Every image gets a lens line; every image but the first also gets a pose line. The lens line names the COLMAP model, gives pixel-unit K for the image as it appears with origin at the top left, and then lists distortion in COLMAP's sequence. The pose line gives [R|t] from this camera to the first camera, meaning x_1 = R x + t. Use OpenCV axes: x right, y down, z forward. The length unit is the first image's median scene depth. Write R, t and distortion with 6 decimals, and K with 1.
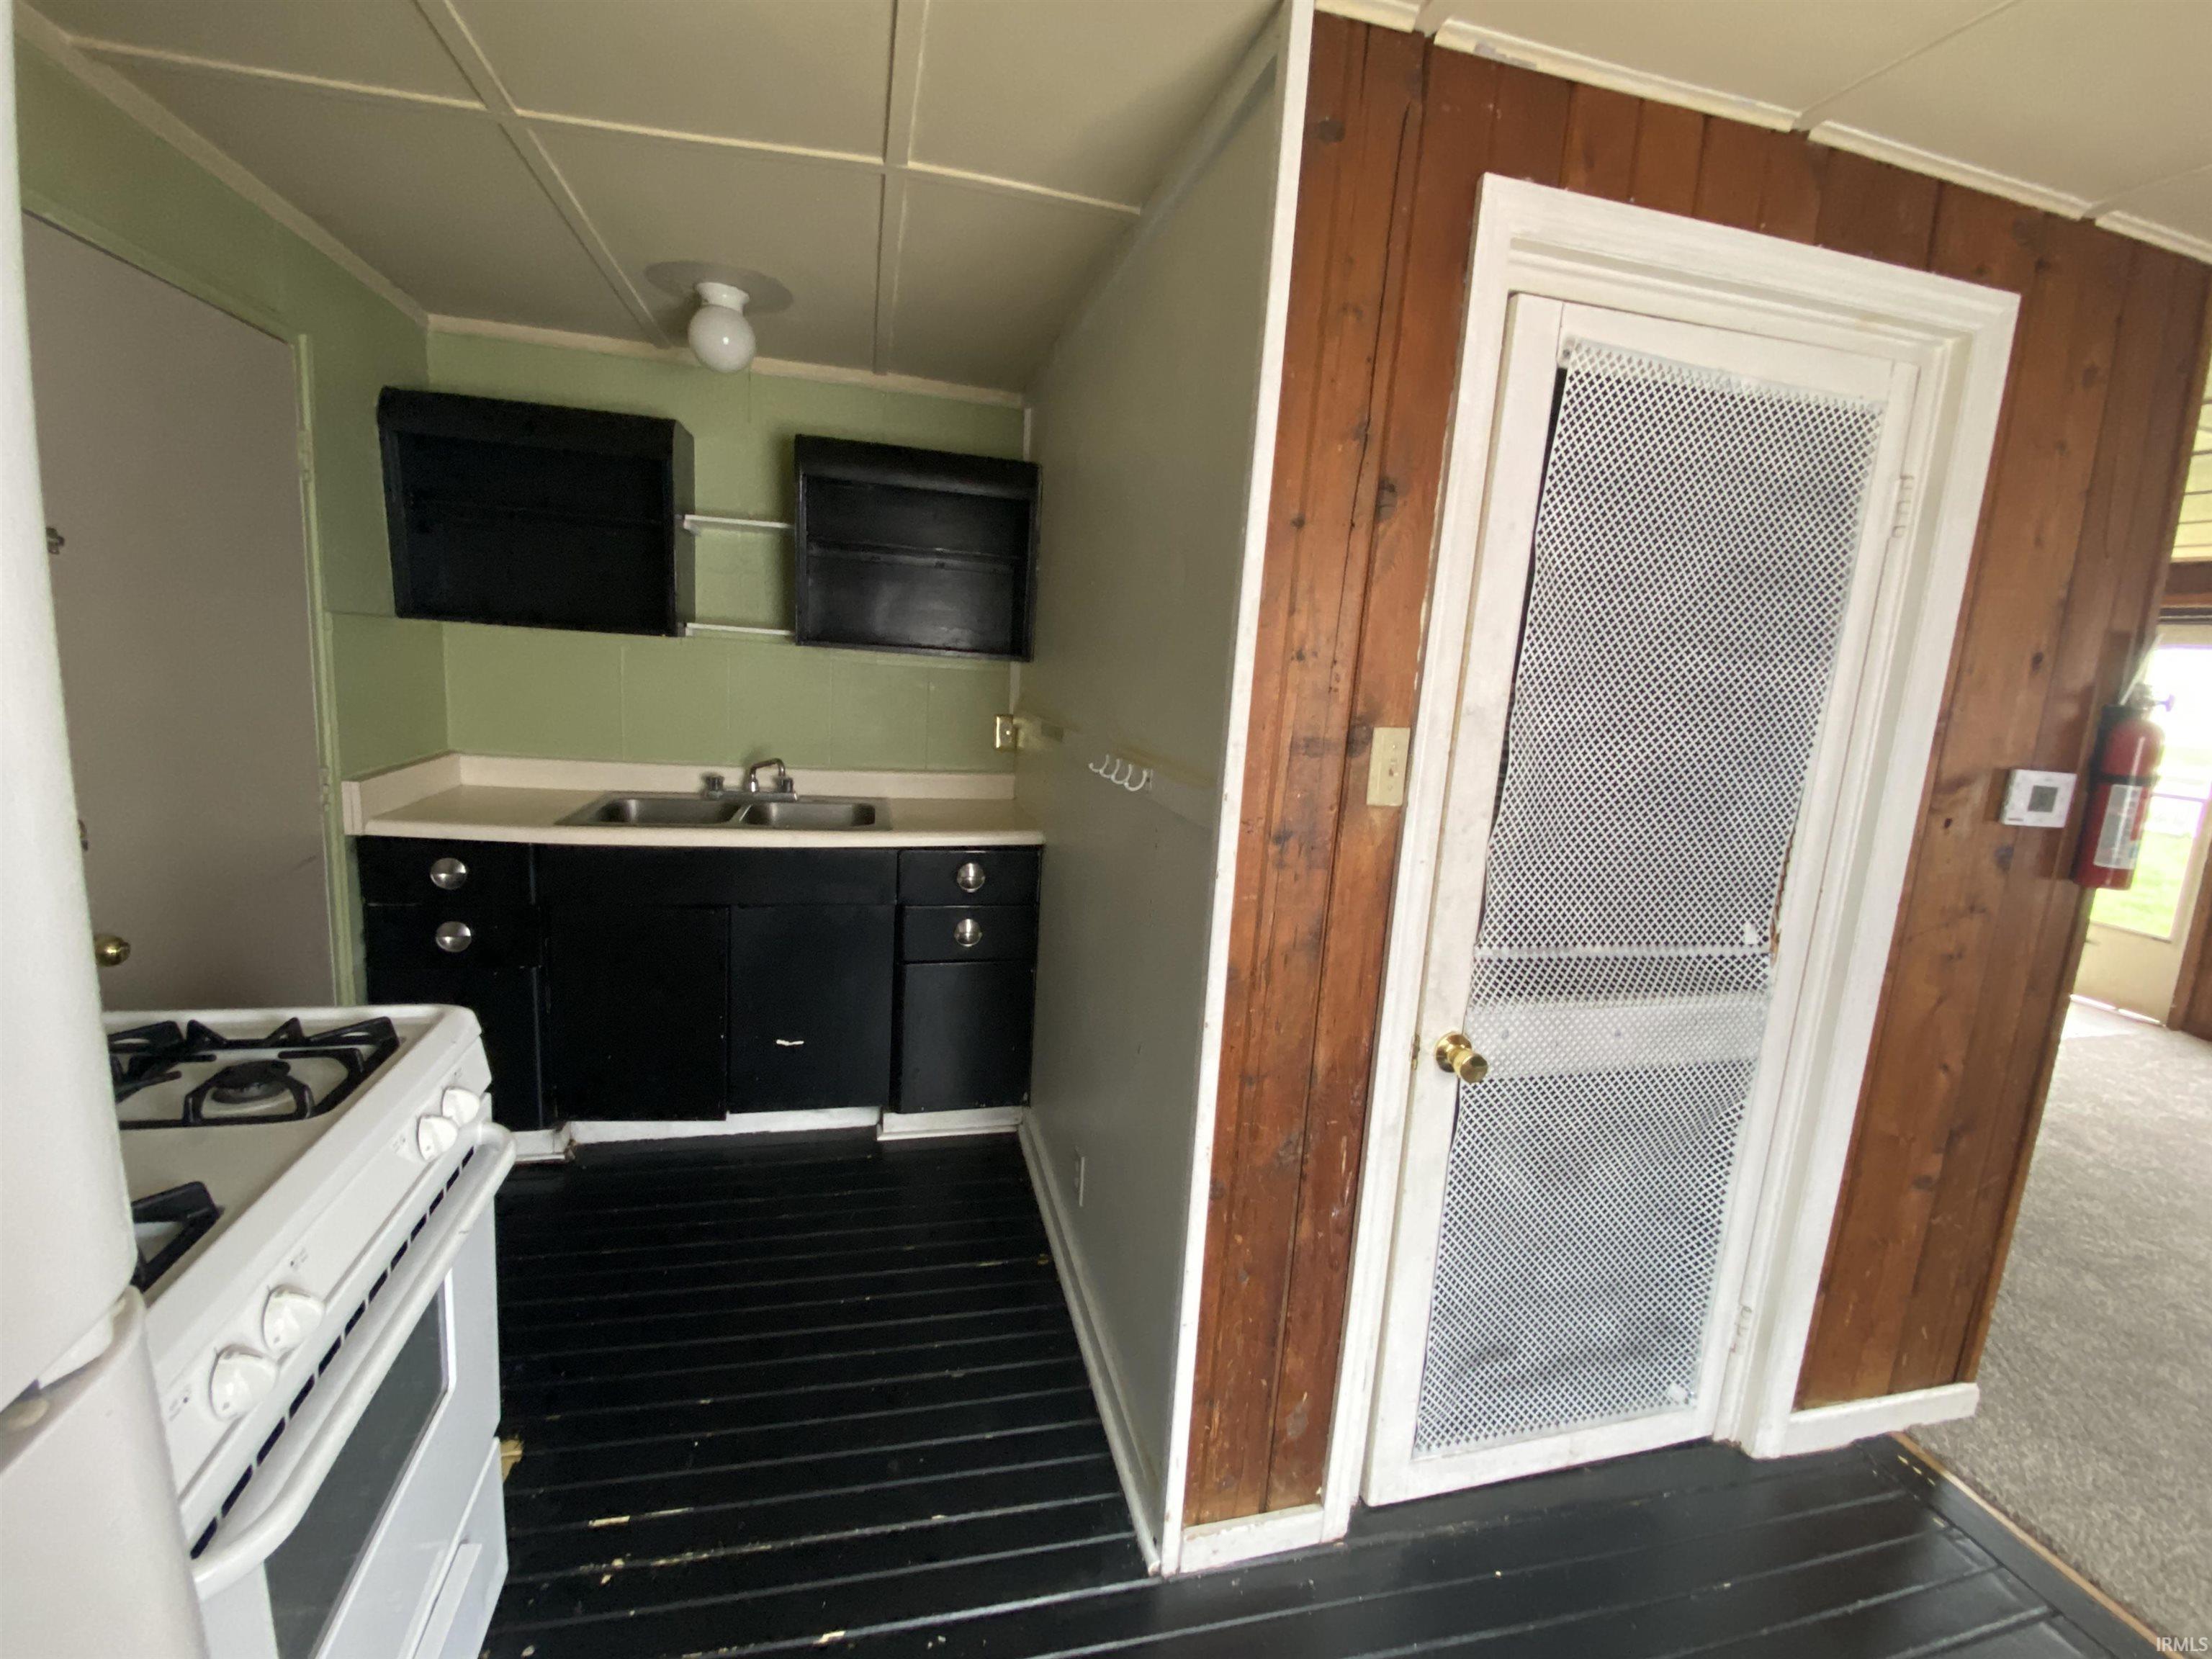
lens RADIAL K [[982.5, 0, 1106.0], [0, 982.5, 829.5], [0, 0, 1]] dist [0.010408, -0.012148]
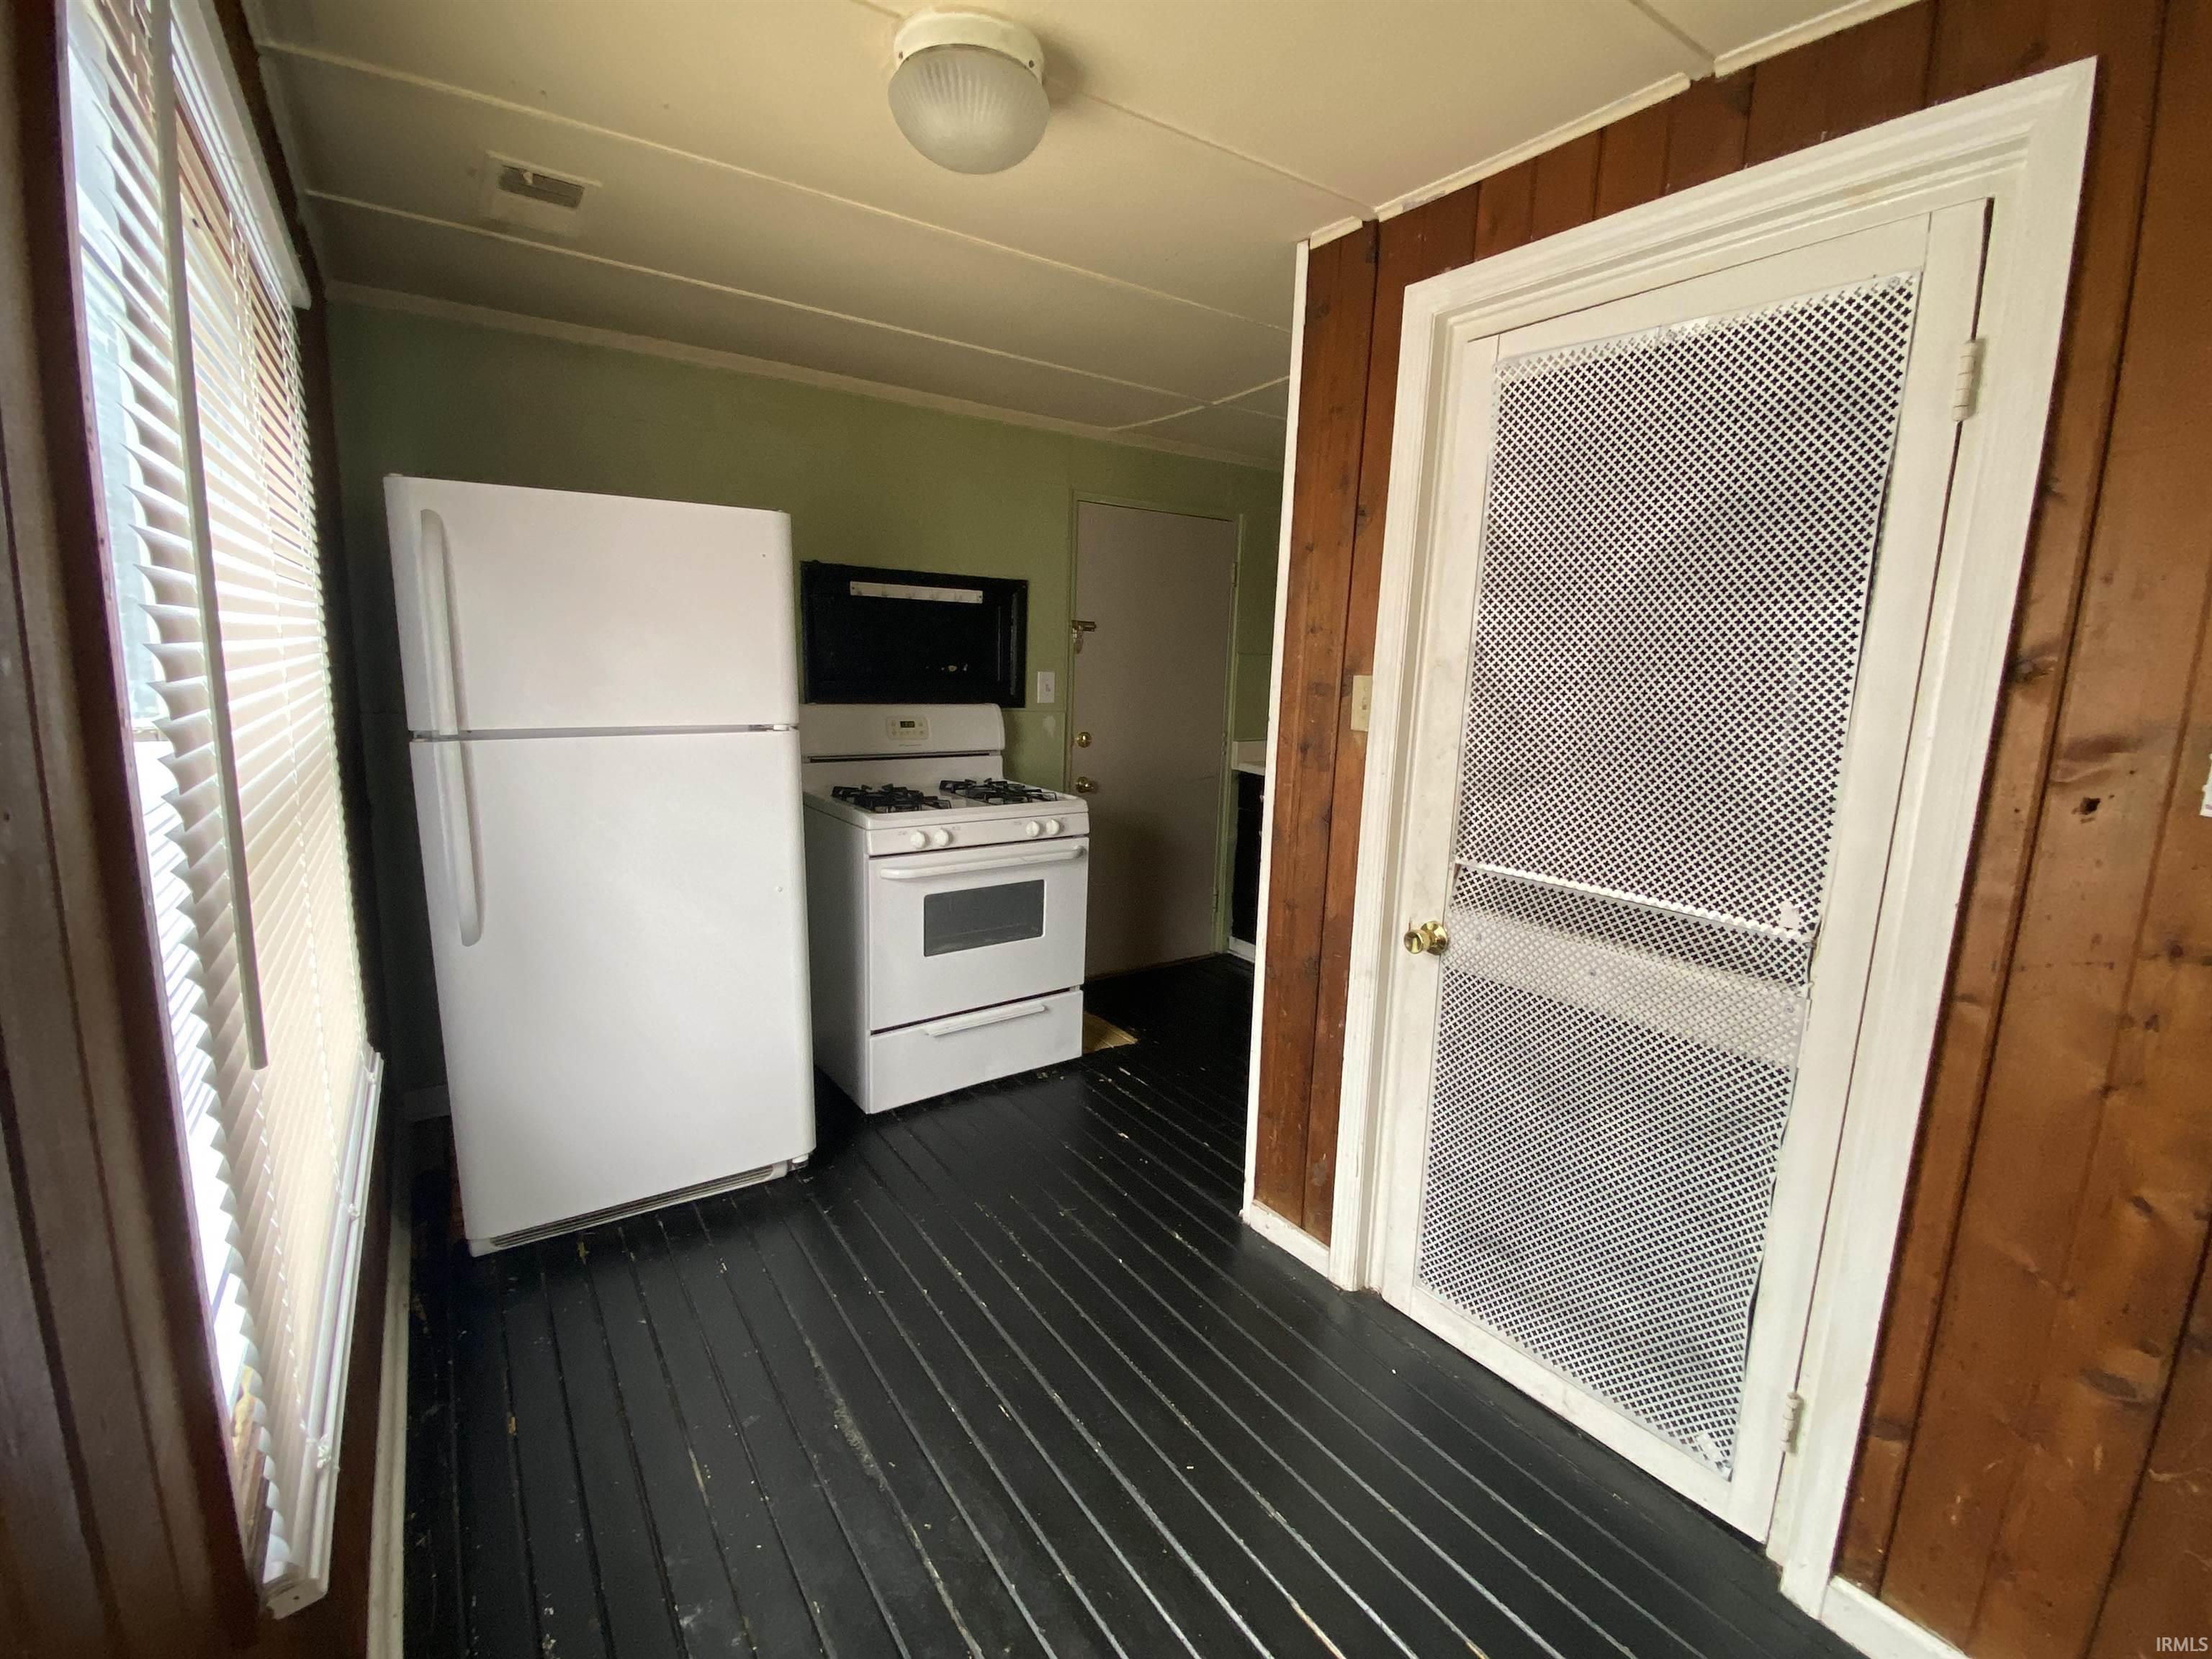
lens RADIAL K [[935.2, 0, 1106.5], [0, 935.2, 832.7], [0, 0, 1]] dist [0.022667, -0.019929]
pose [[0.361966, 0.117305, -0.924781, 1.274397], [-0.169667, 0.983771, 0.058379, 0.094160], [0.916621, 0.135774, 0.375994, 0.146758]]
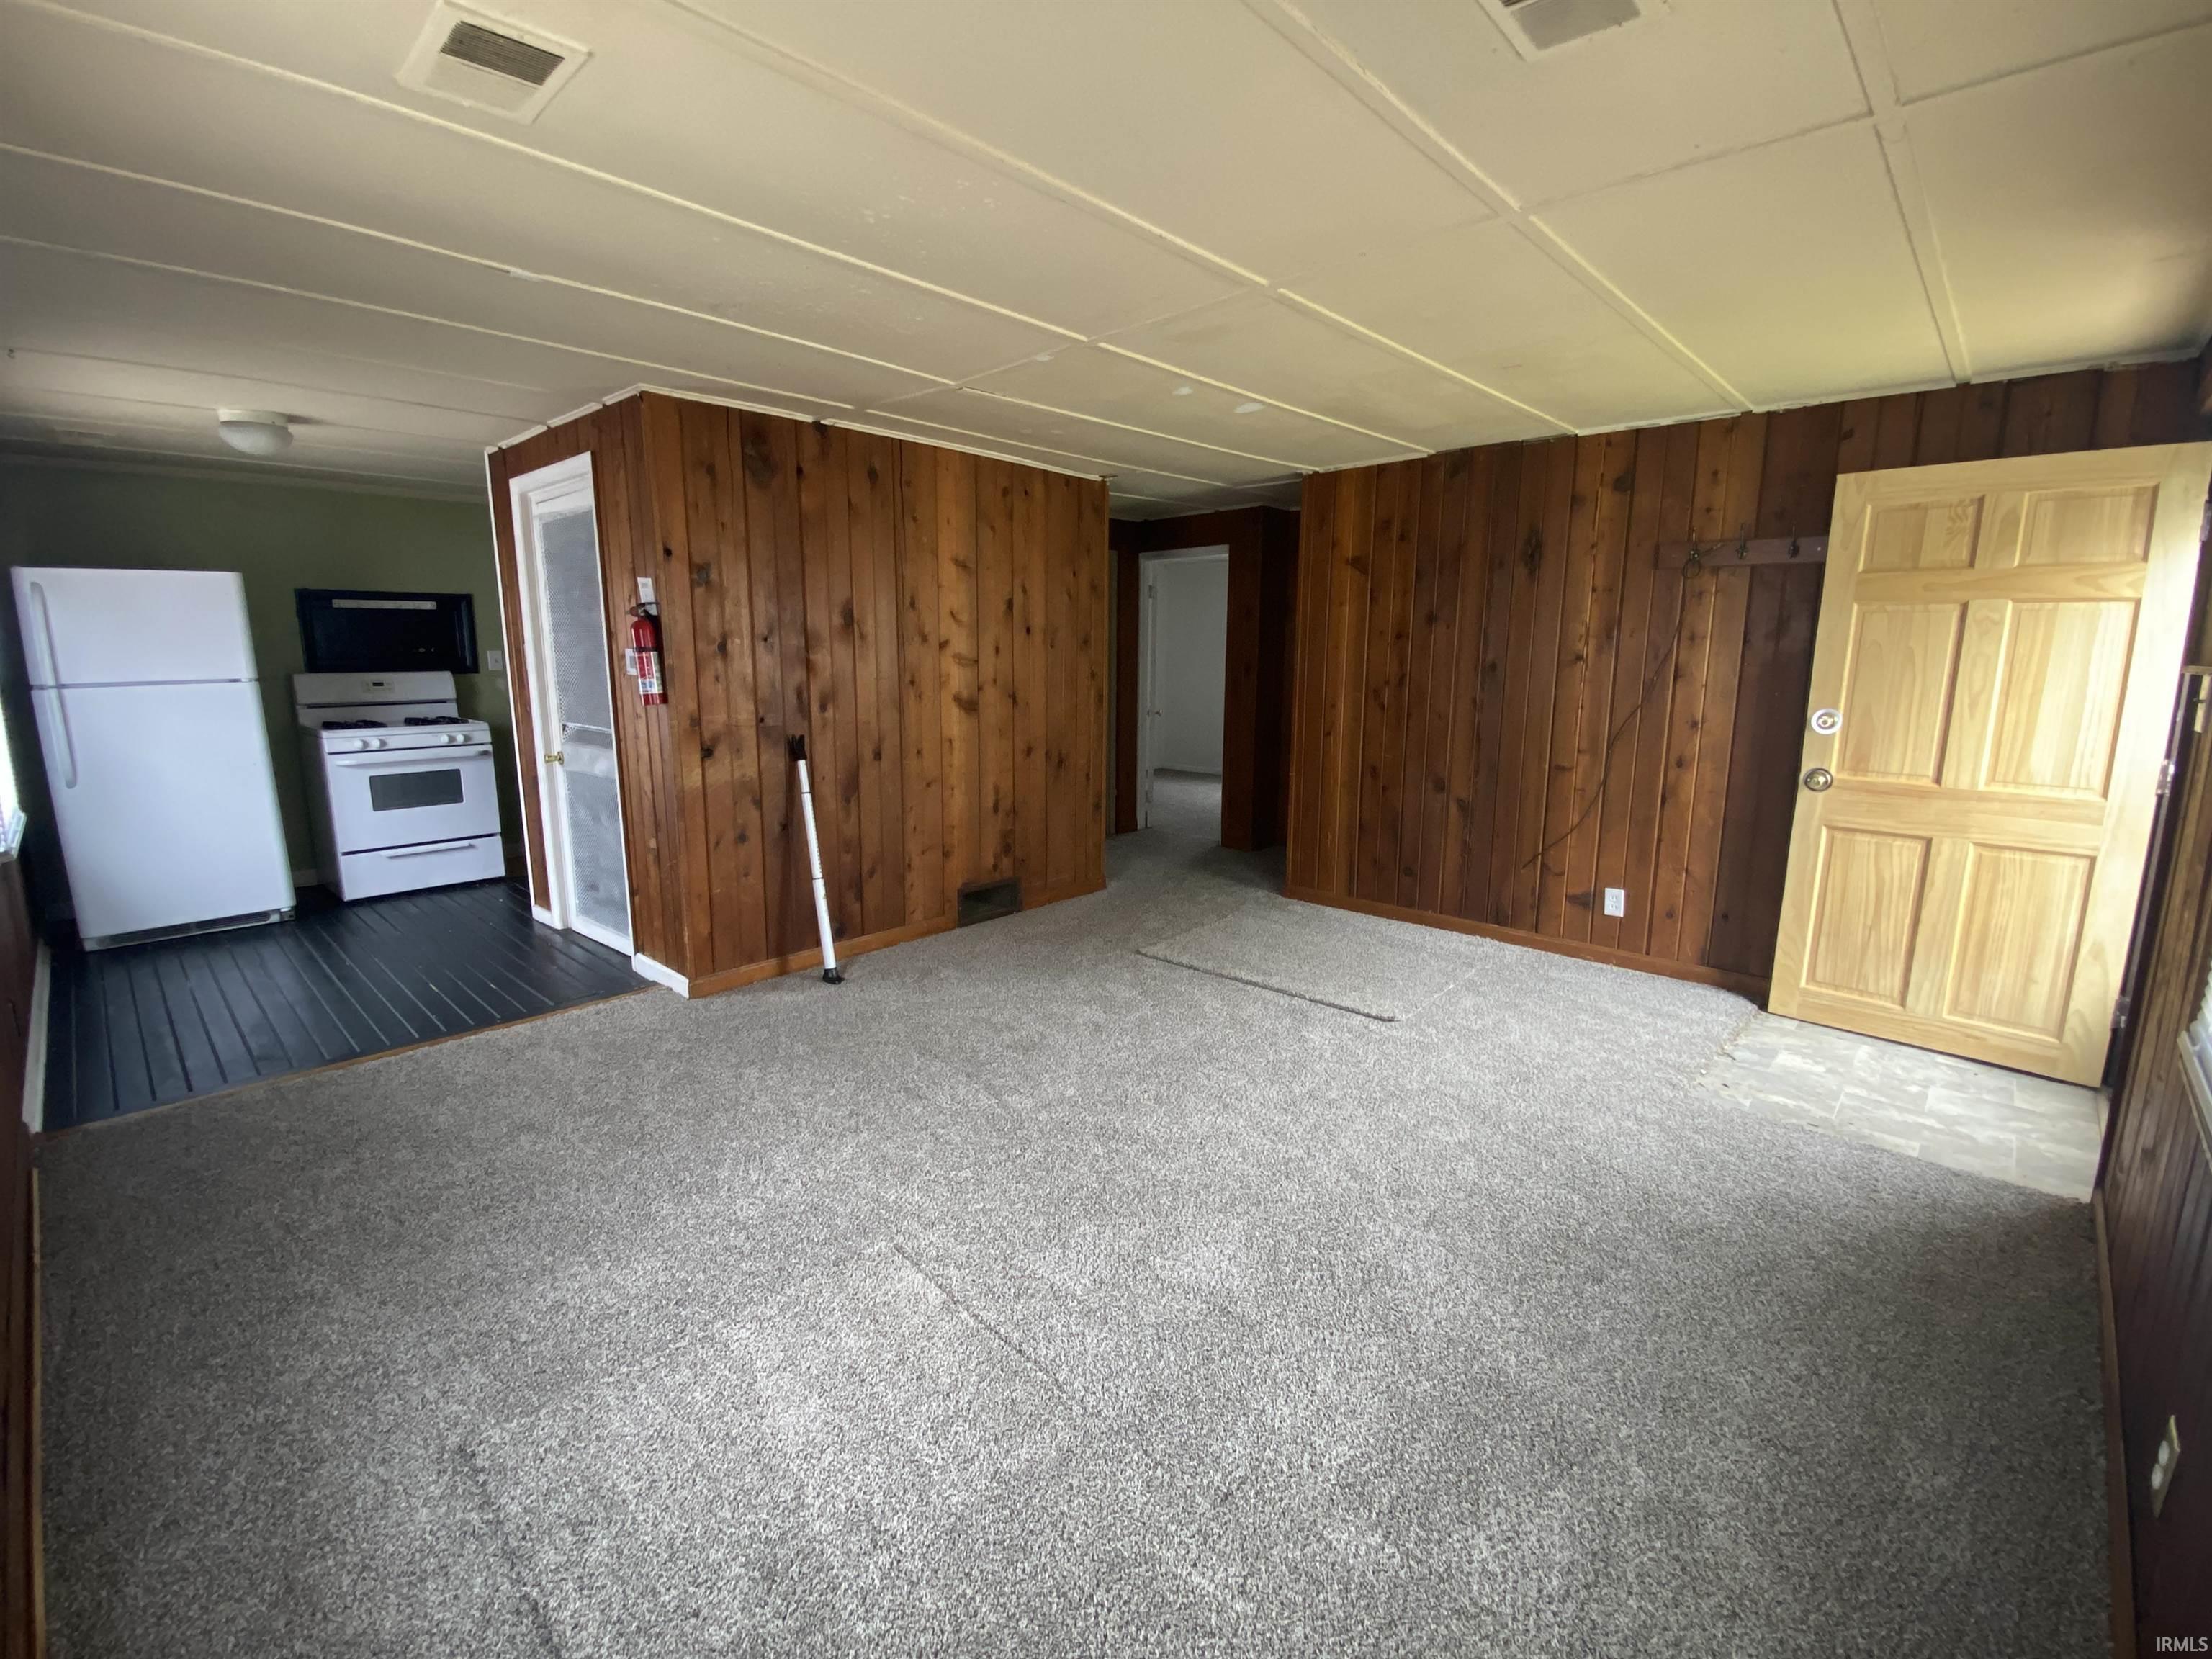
lens RADIAL K [[982.5, 0, 1106.0], [0, 982.5, 829.5], [0, 0, 1]] dist [0.010408, -0.012148]
pose [[0.530207, 0.094595, -0.842575, 3.661303], [-0.116671, 0.992443, 0.038003, 0.133744], [0.839803, 0.078155, 0.537237, 0.826097]]
